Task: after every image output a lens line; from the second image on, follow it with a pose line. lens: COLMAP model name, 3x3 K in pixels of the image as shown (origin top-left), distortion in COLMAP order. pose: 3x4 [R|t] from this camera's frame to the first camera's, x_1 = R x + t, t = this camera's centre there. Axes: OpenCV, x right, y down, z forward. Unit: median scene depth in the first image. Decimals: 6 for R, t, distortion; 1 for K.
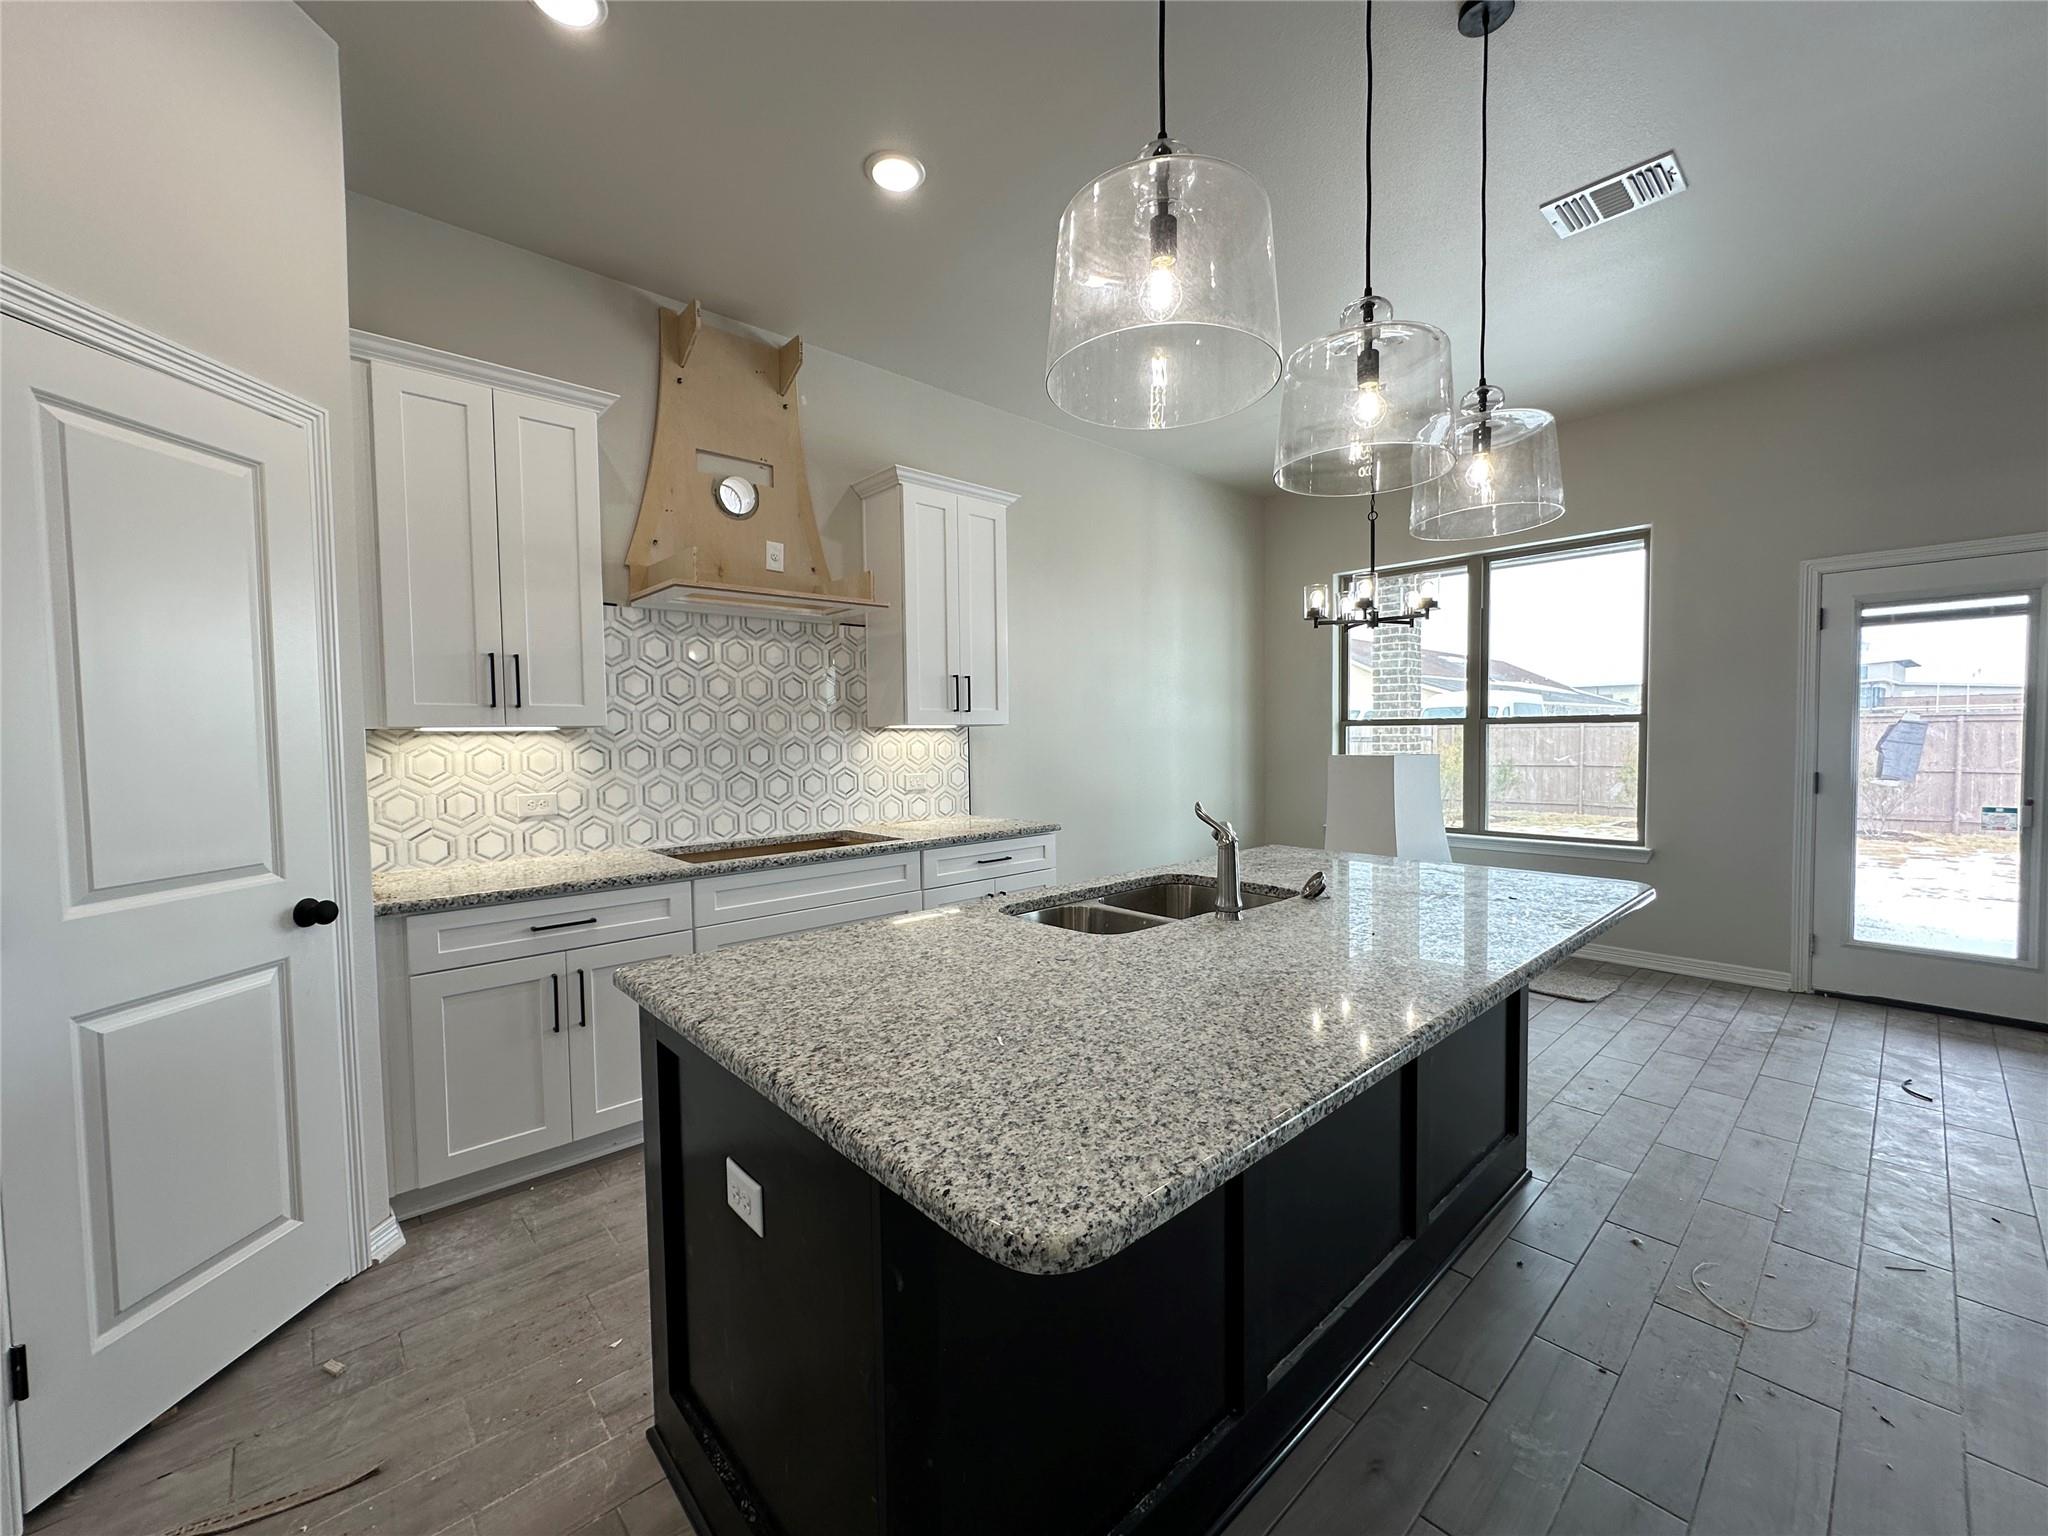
lens RADIAL K [[814.3, 0, 1020.4], [0, 814.3, 767.4], [0, 0, 1]] dist [-0.002275, 0.000009]
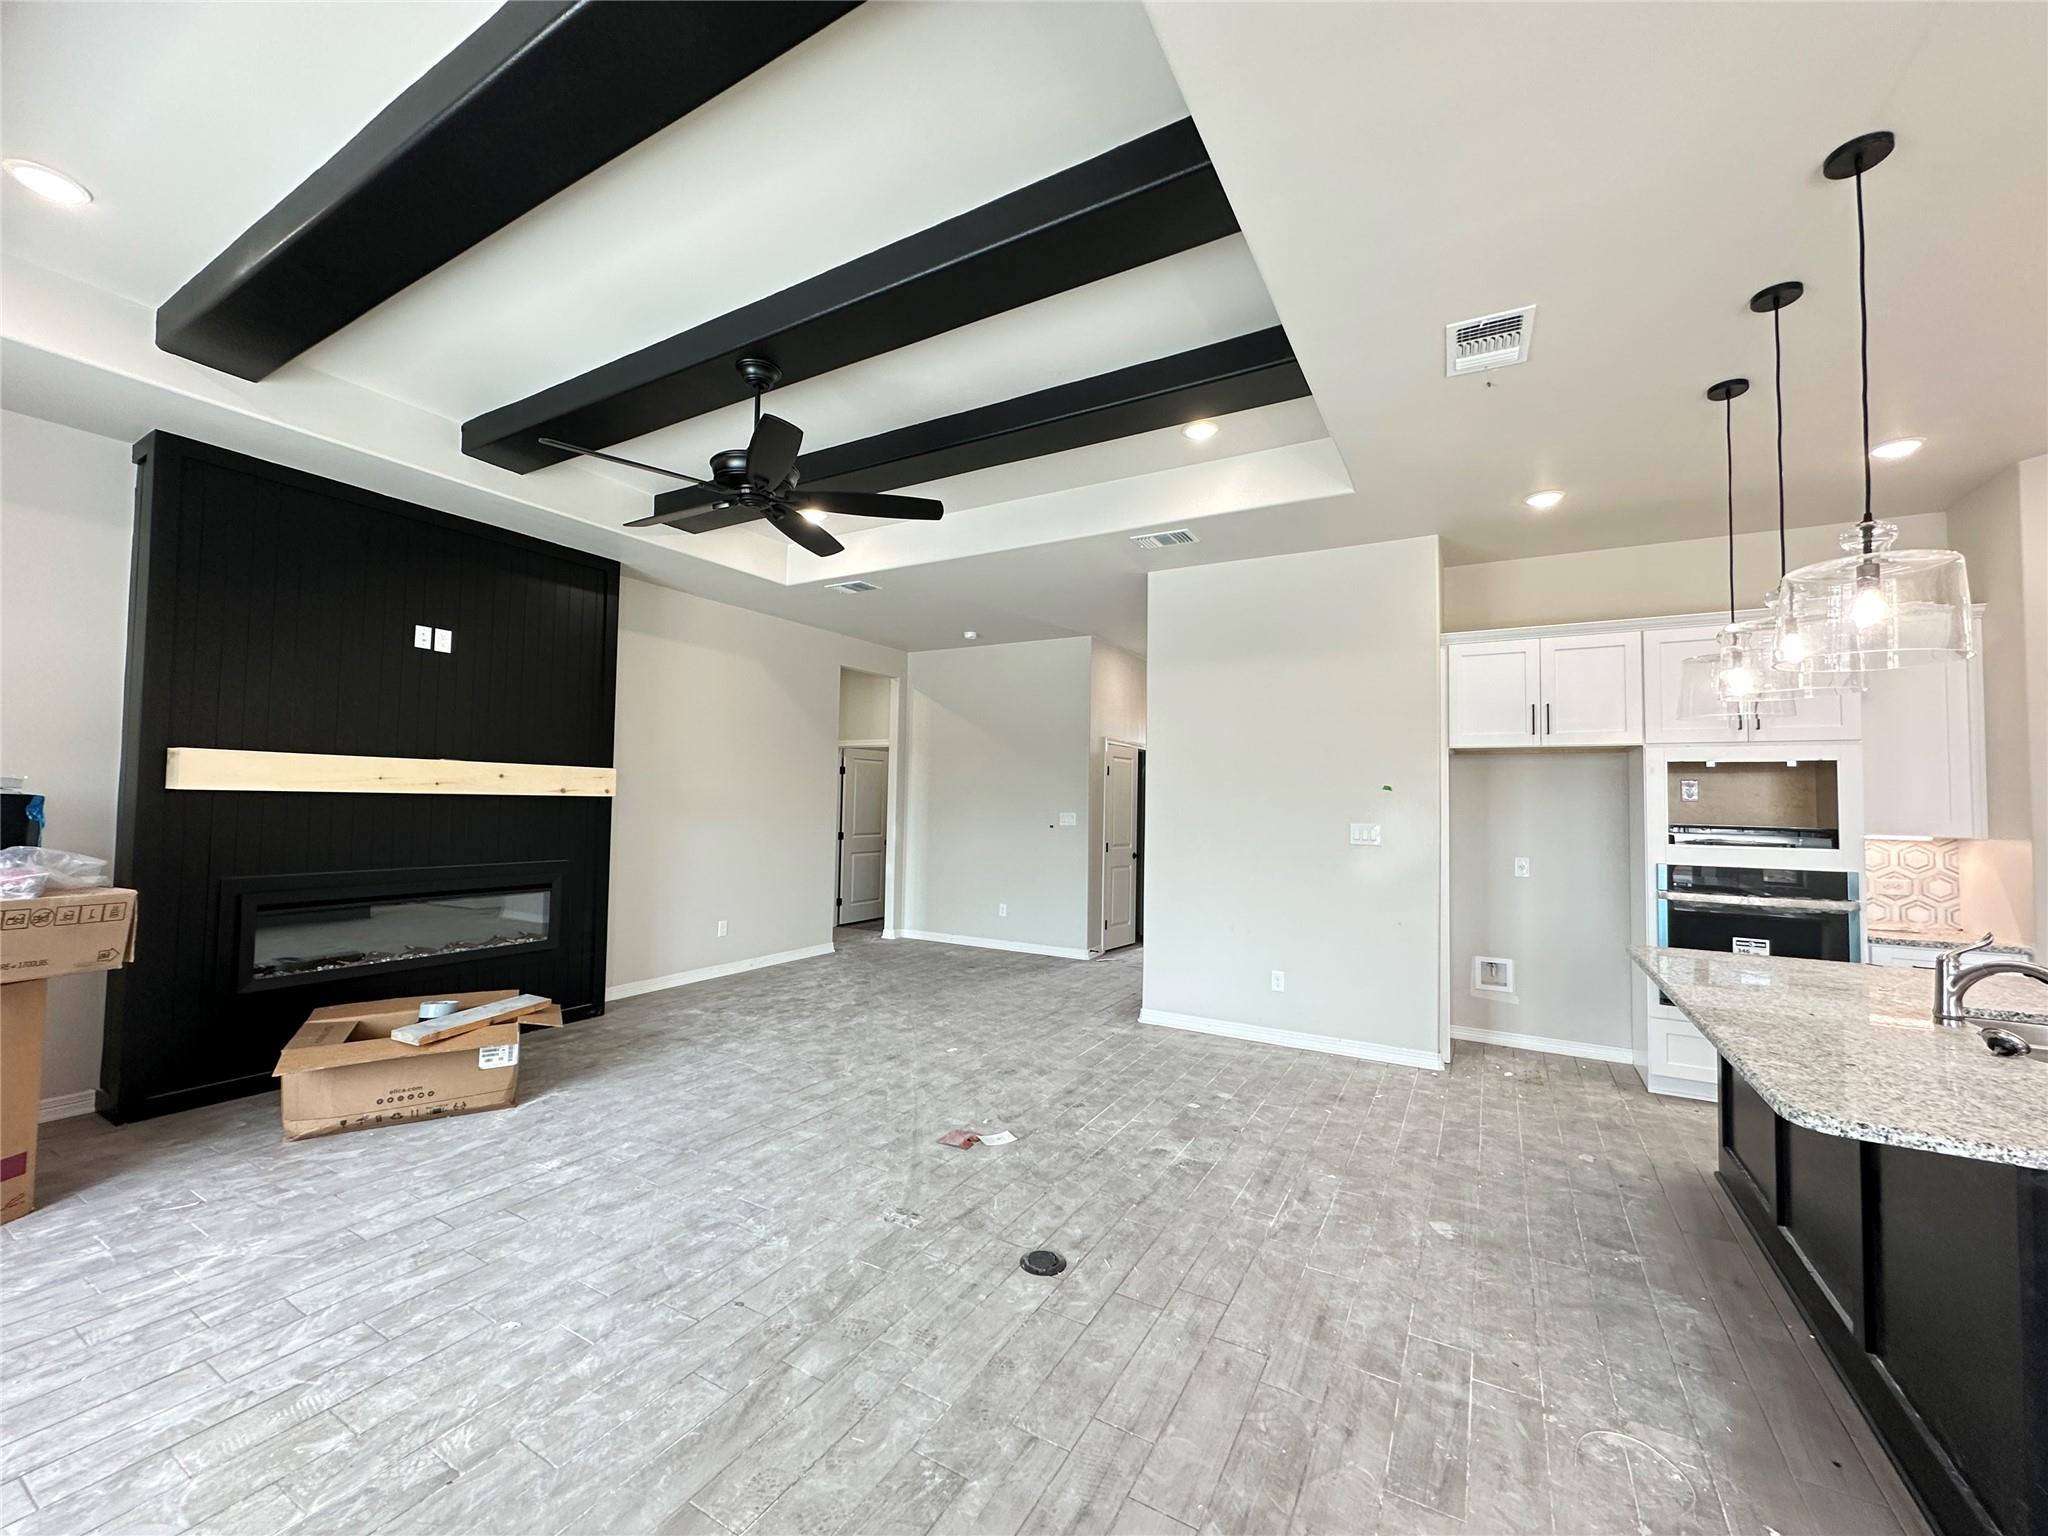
lens RADIAL K [[811.8, 0, 1020.8], [0, 811.8, 767.9], [0, 0, 1]] dist [-0.000471, -0.000123]
pose [[-0.951900, -0.016679, -0.305955, 1.047145], [-0.017882, 0.999839, 0.001129, -0.092883], [0.305887, 0.006546, -0.952045, 0.930081]]
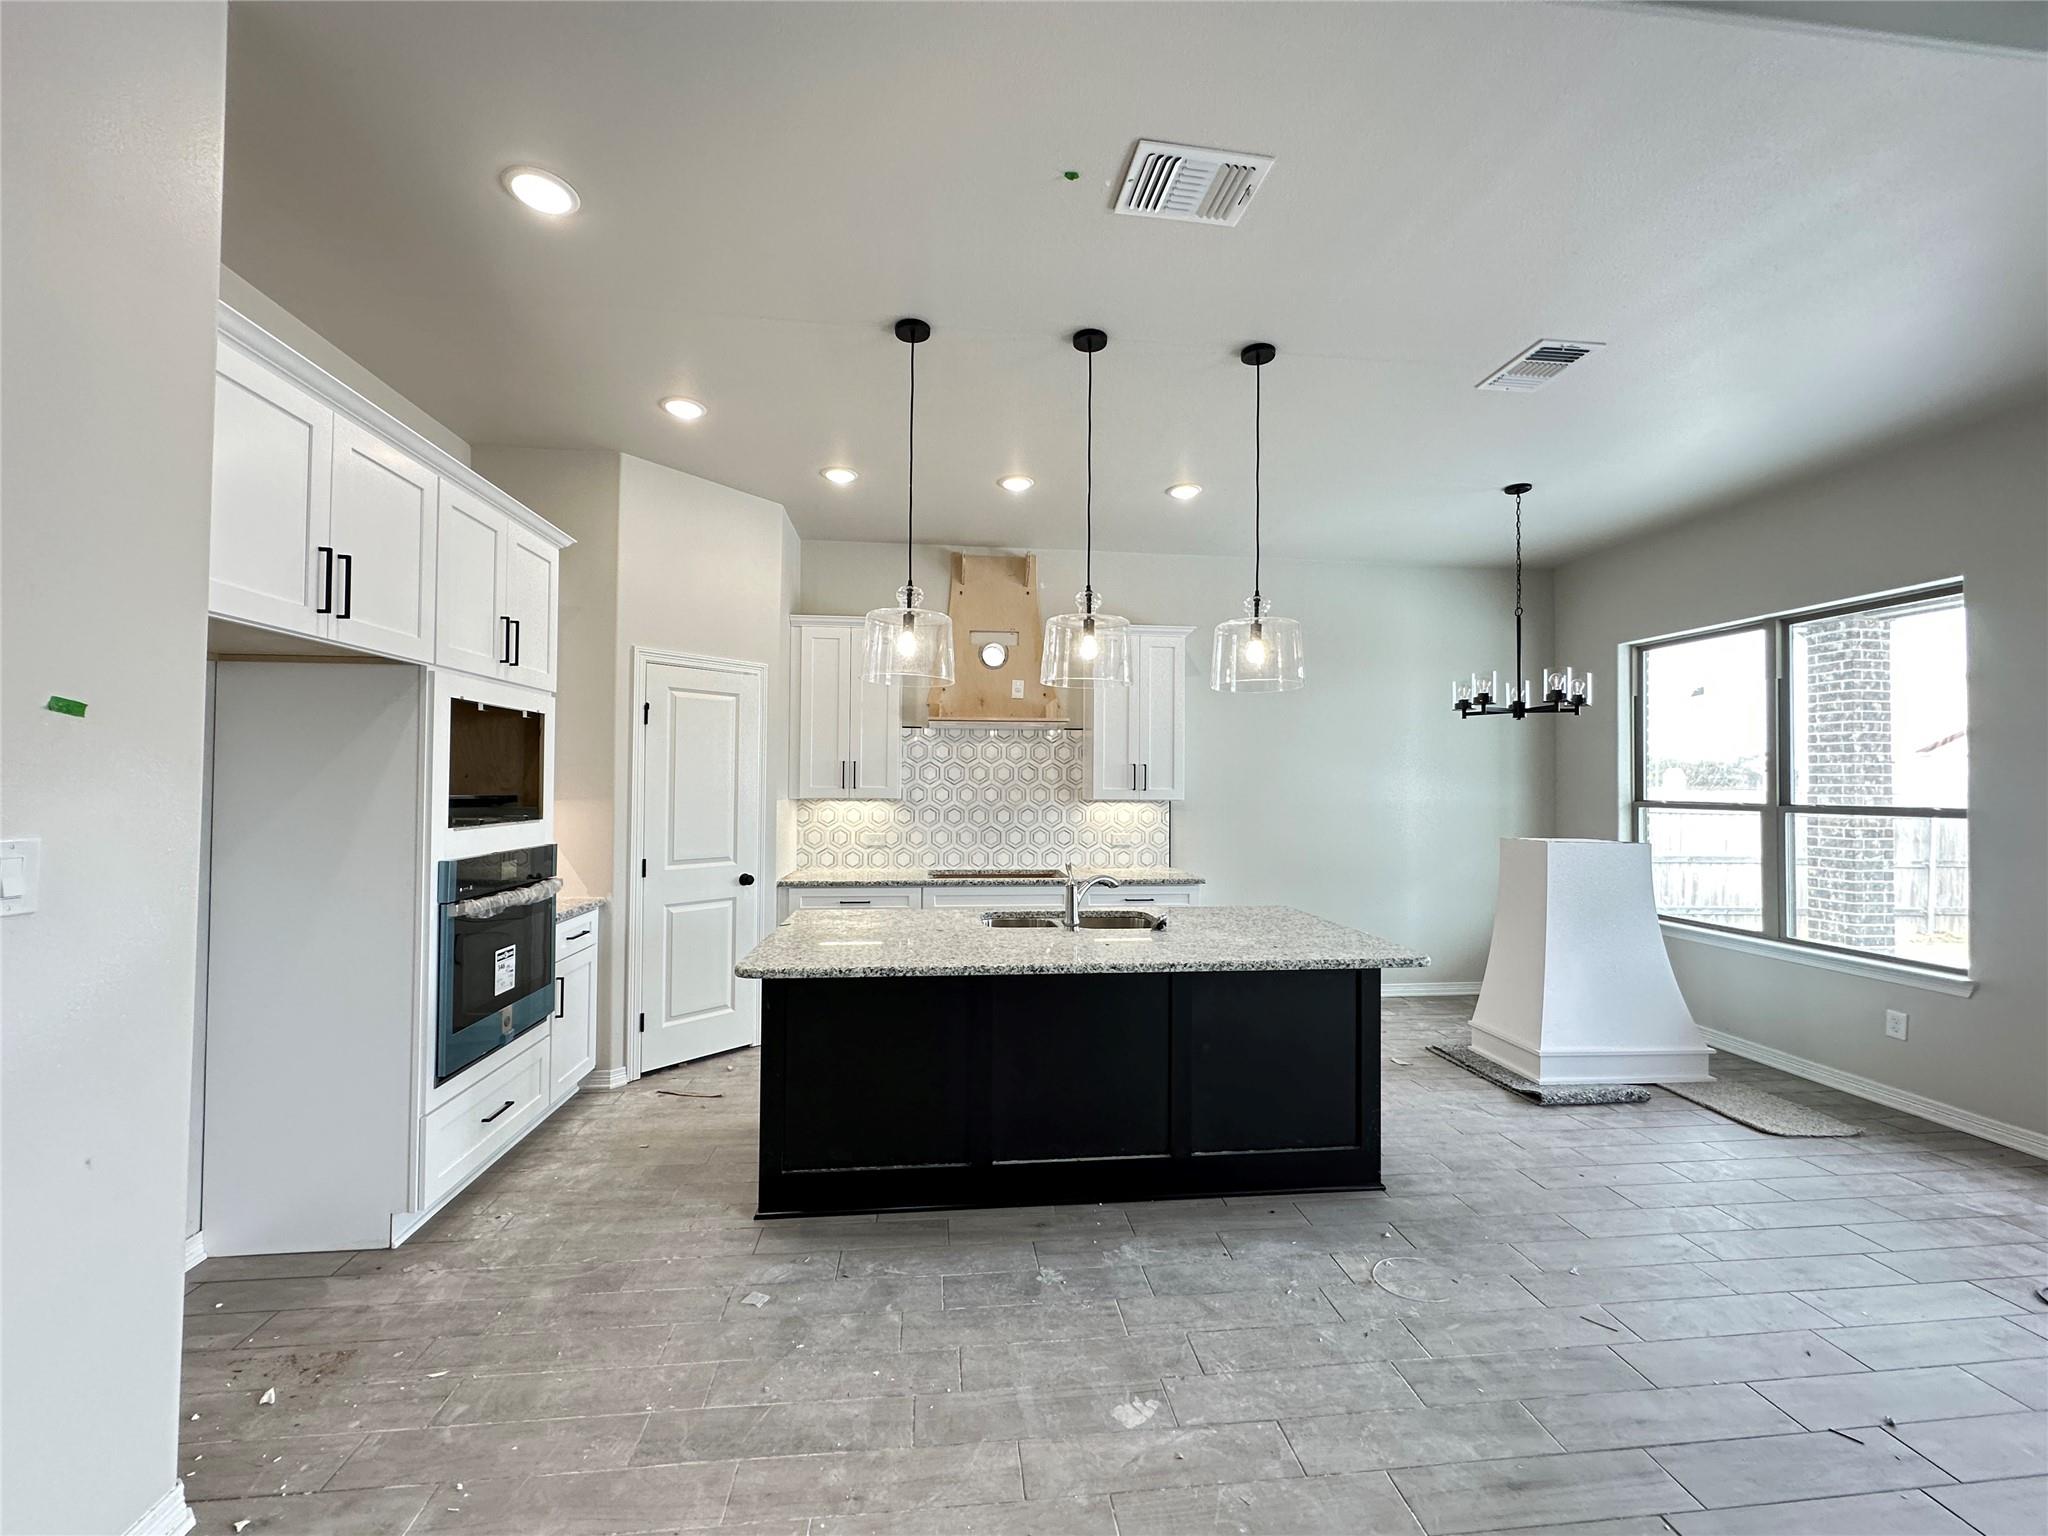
lens RADIAL K [[811.8, 0, 1020.8], [0, 811.8, 767.9], [0, 0, 1]] dist [-0.000471, -0.000123]
pose [[0.809787, 0.008579, -0.586661, 0.631627], [-0.042913, 0.998081, -0.044639, -0.040347], [0.585152, 0.061323, 0.808602, -0.250440]]
